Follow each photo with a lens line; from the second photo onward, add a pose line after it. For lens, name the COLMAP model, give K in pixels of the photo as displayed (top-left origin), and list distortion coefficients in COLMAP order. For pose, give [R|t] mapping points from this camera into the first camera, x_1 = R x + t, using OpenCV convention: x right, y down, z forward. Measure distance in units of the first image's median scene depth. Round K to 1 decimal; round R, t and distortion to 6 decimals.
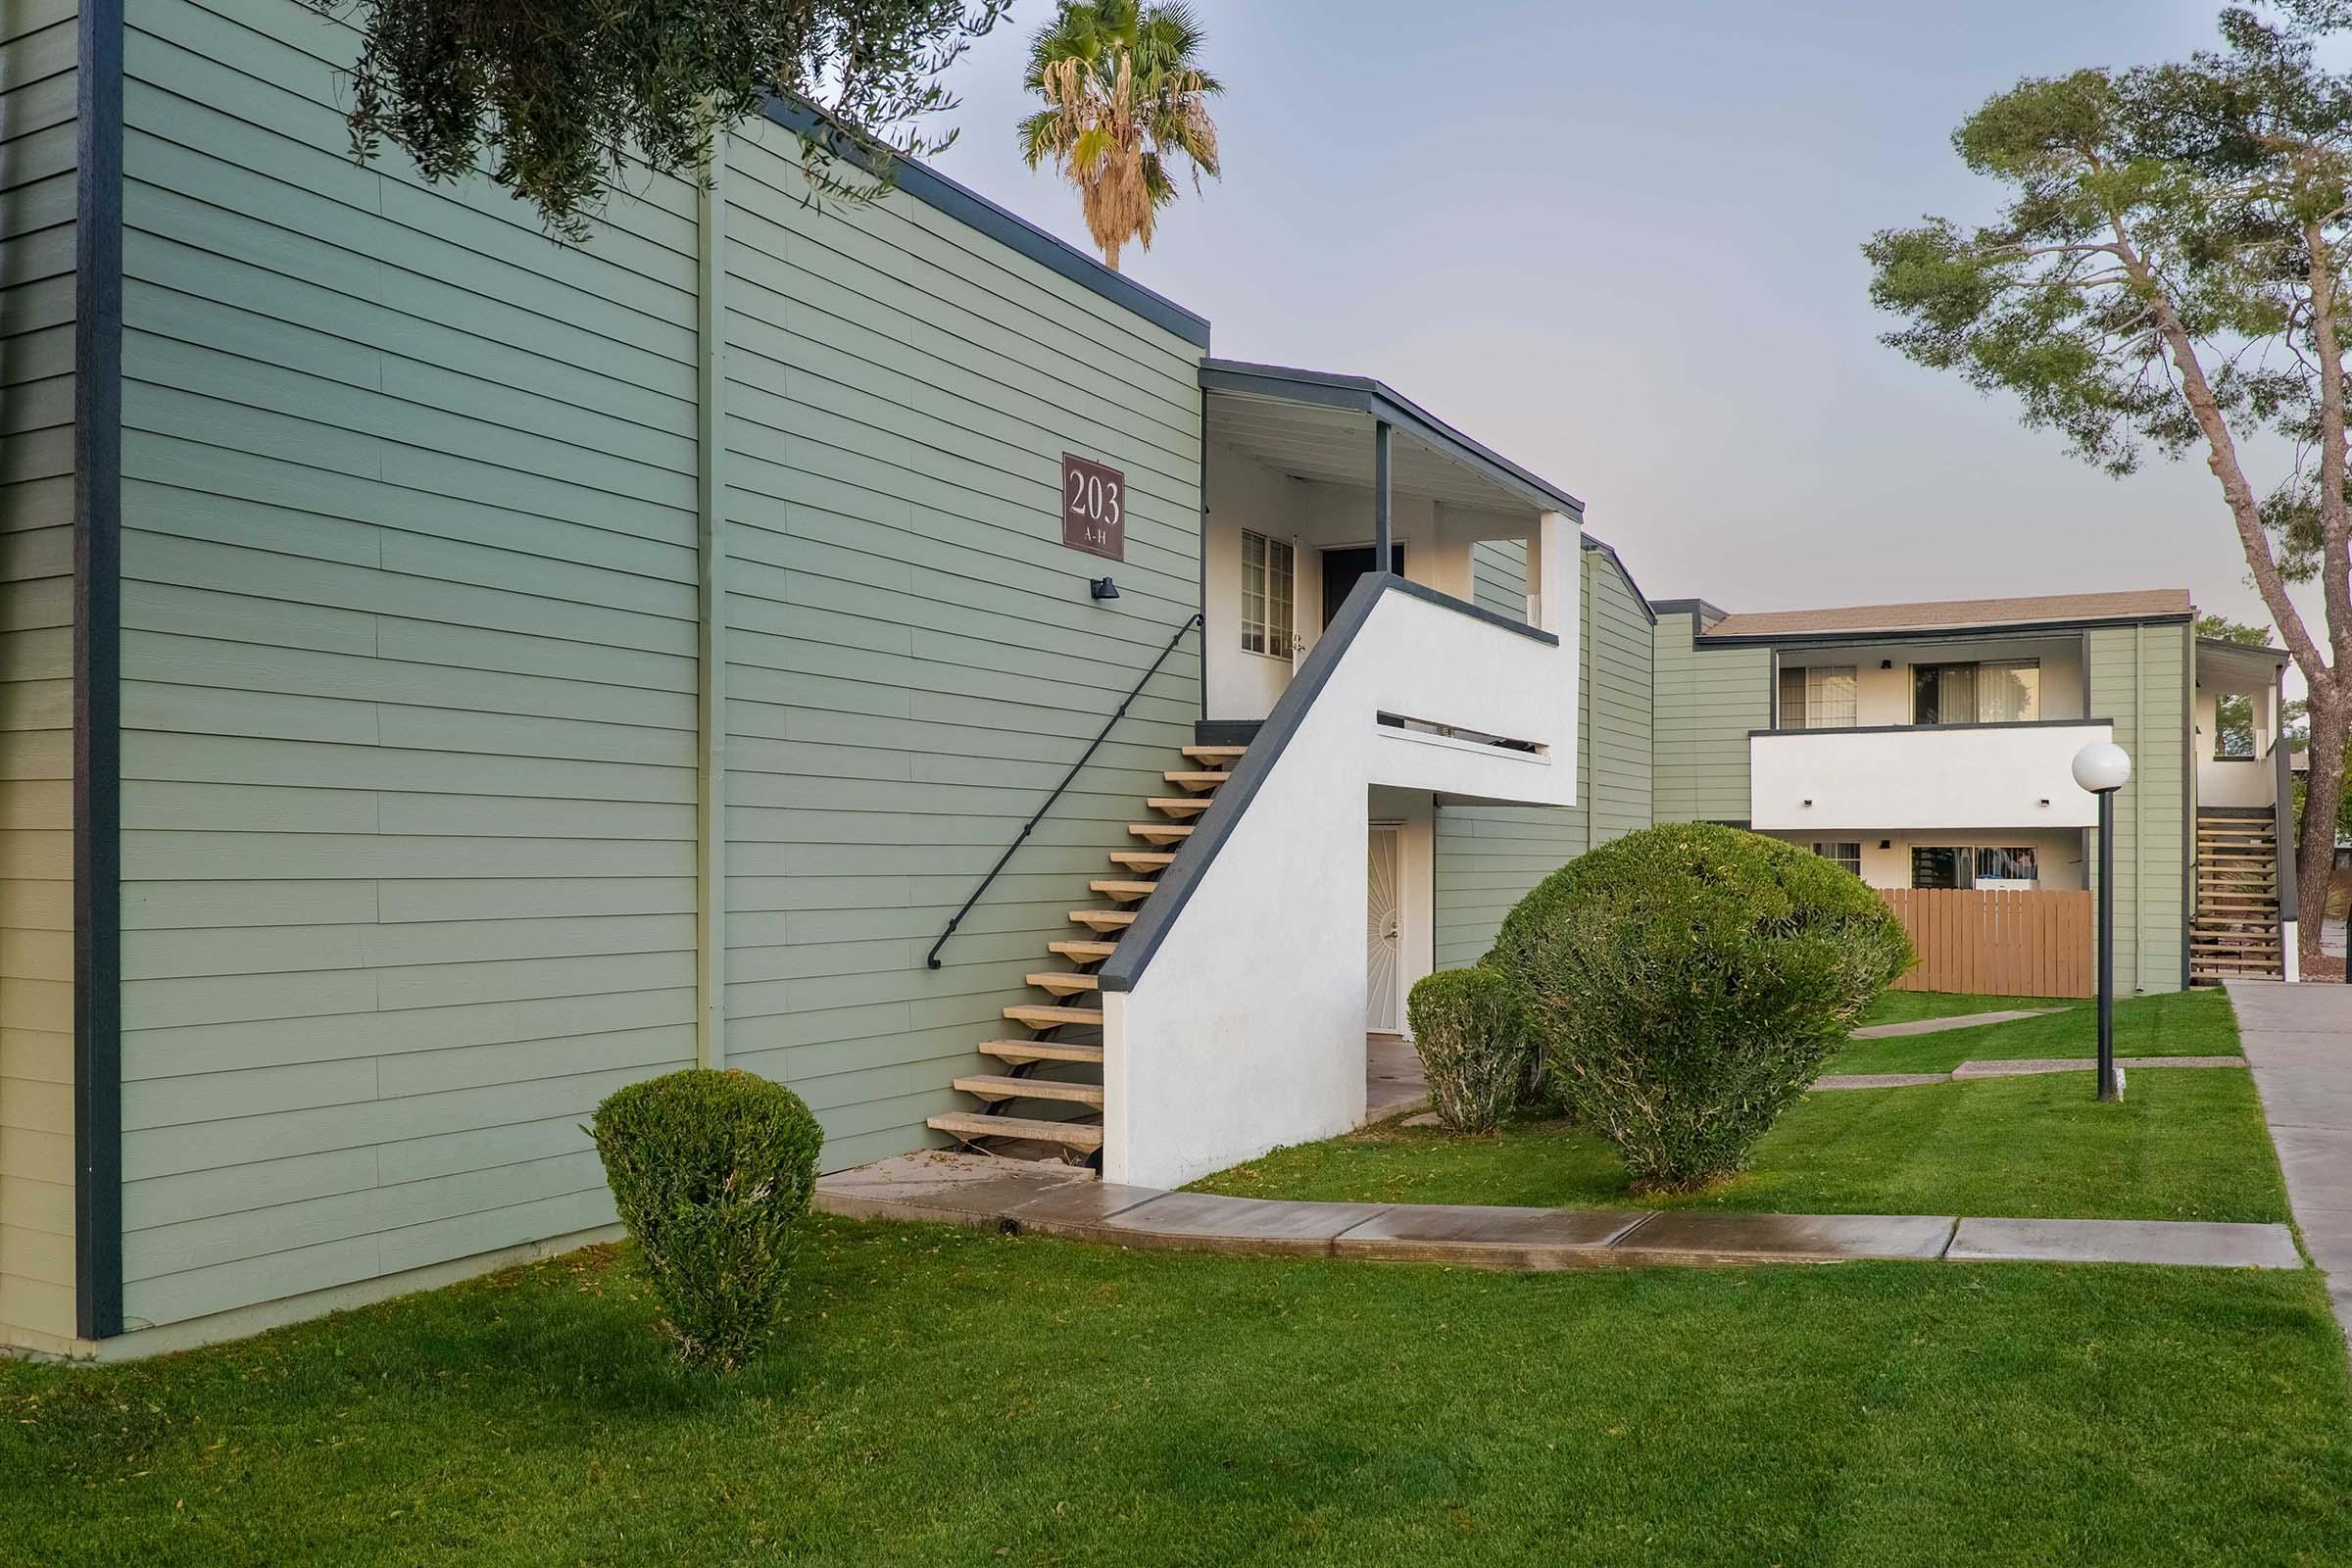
lens RADIAL K [[1854.0, 0, 1090.6], [0, 1854.0, 868.4], [0, 0, 1]] dist [0.000386, 0.003020]
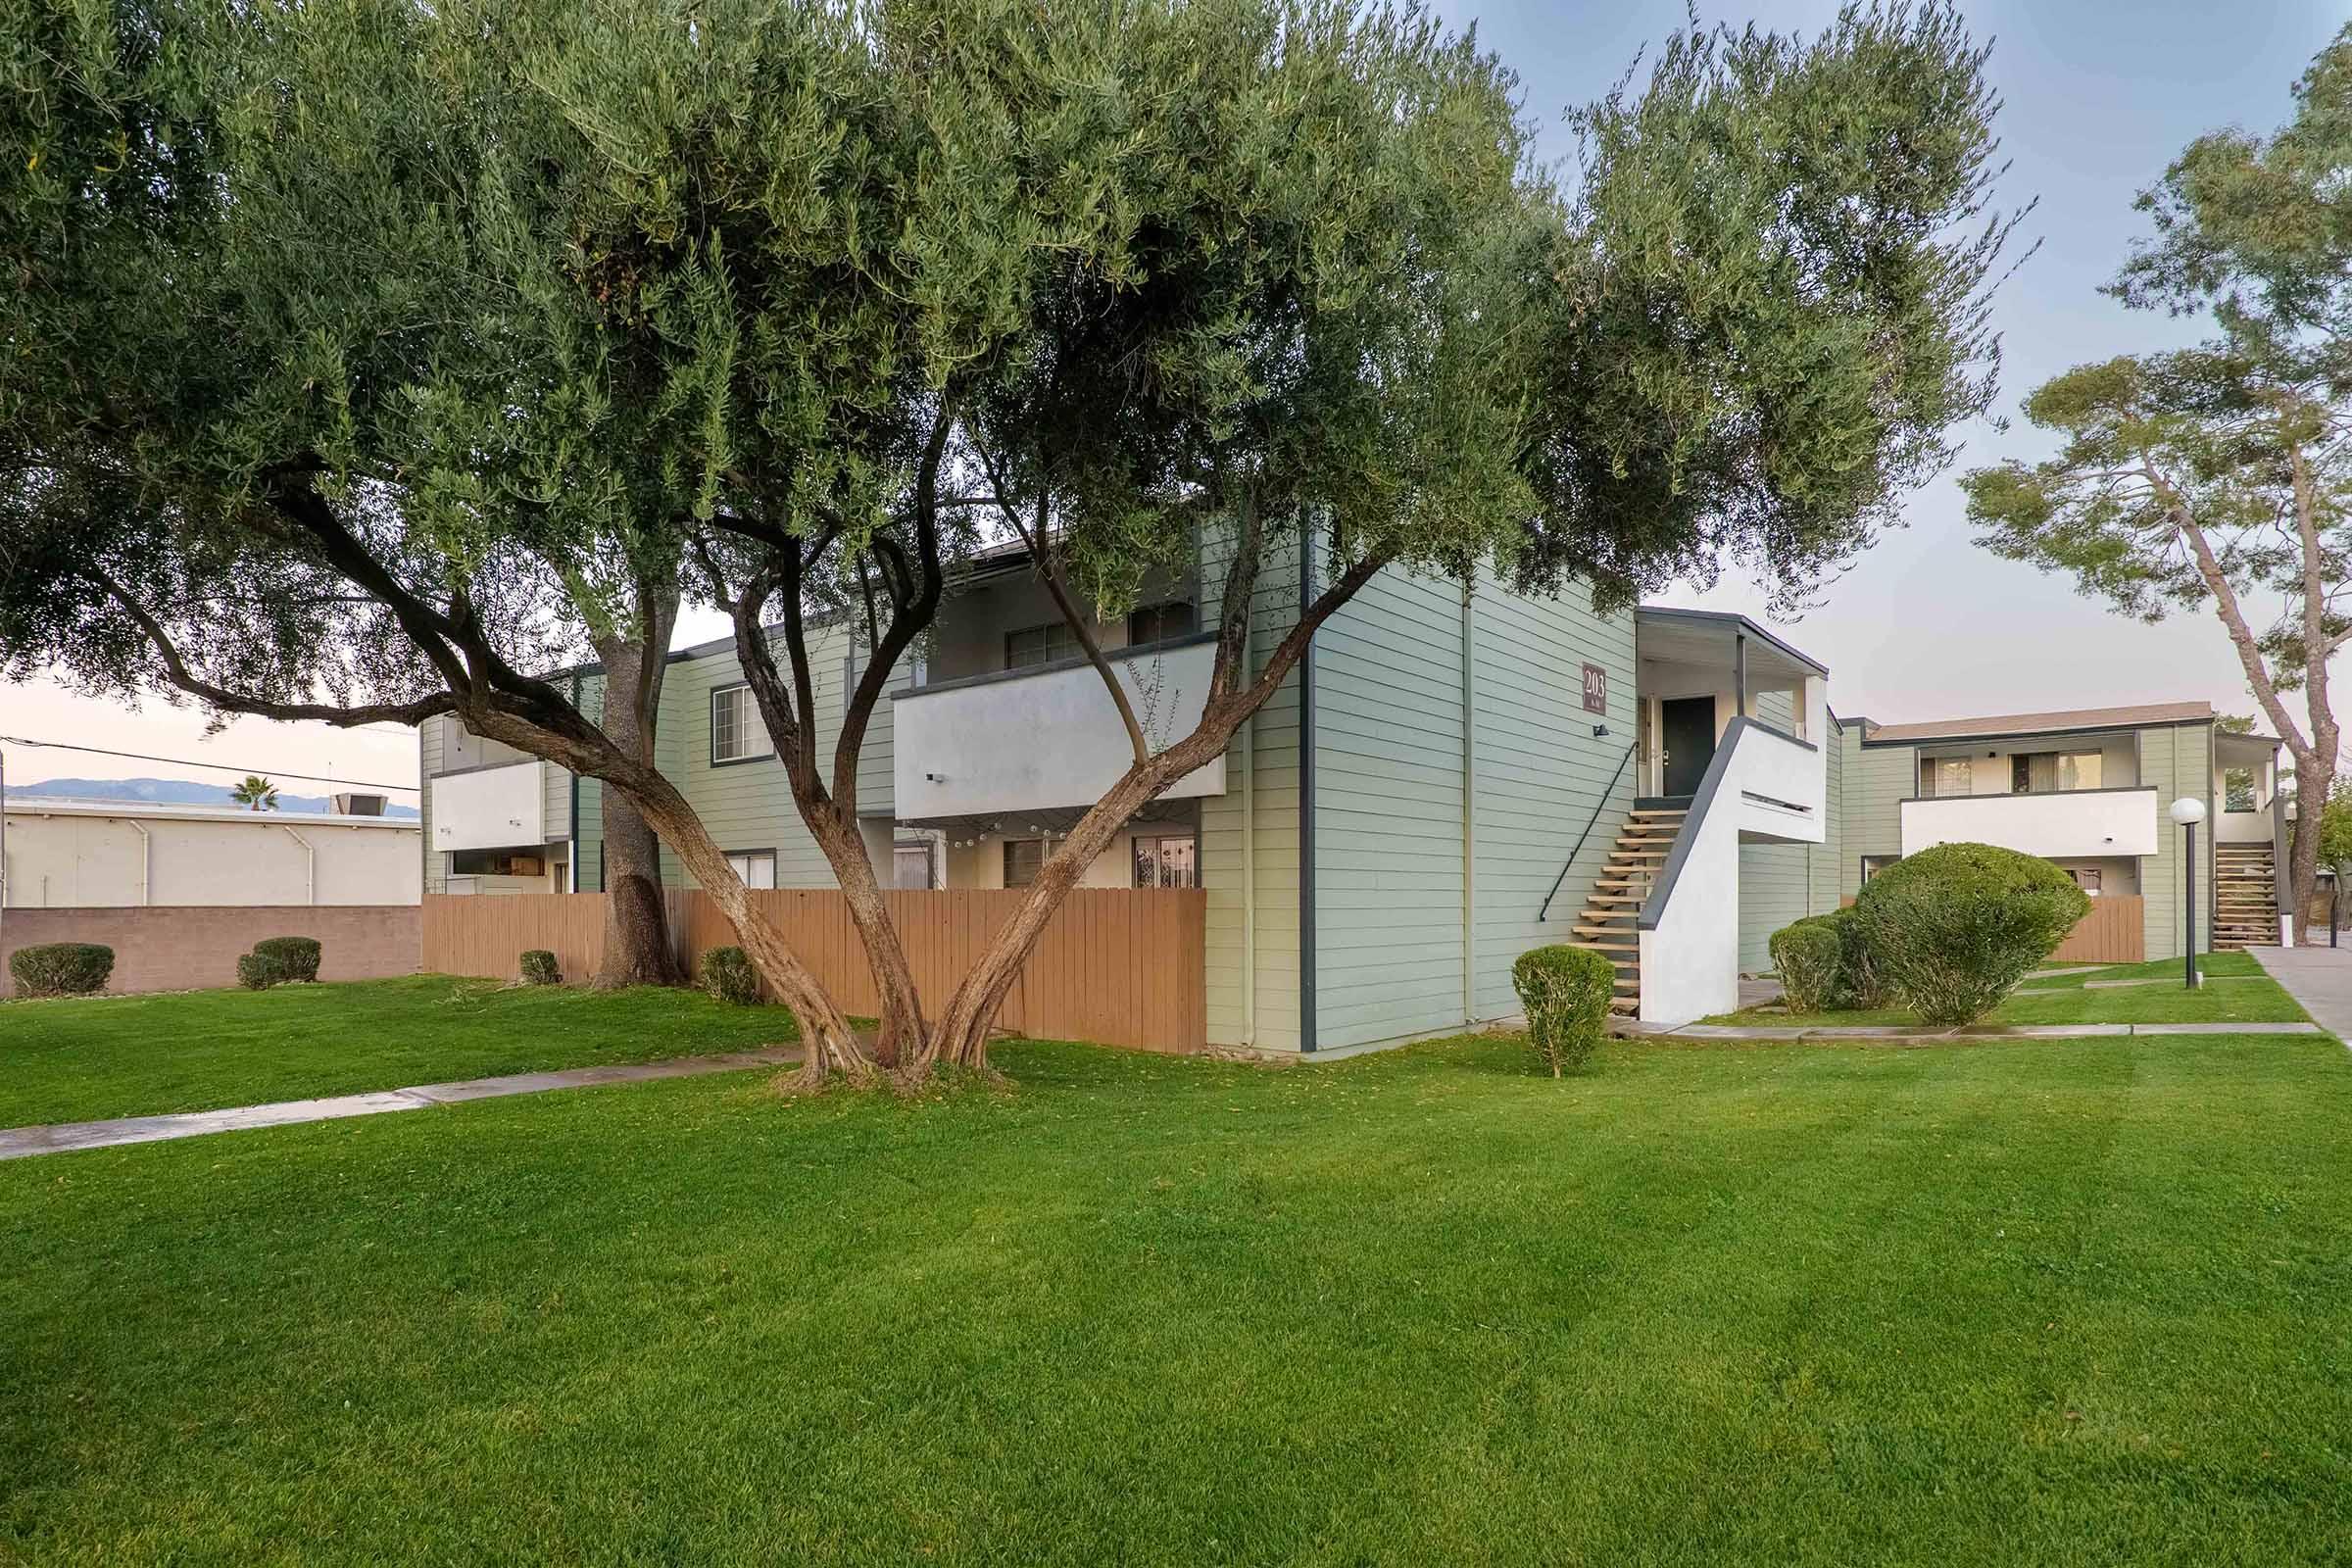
lens RADIAL K [[1161.0, 0, 1175.7], [0, 1161.0, 899.0], [0, 0, 1]] dist [-0.029956, 0.009863]
pose [[0.981103, -0.006766, -0.193369, -0.209560], [0.006999, 0.999975, 0.000522, 0.023354], [0.193360, -0.001866, 0.981126, -0.292833]]
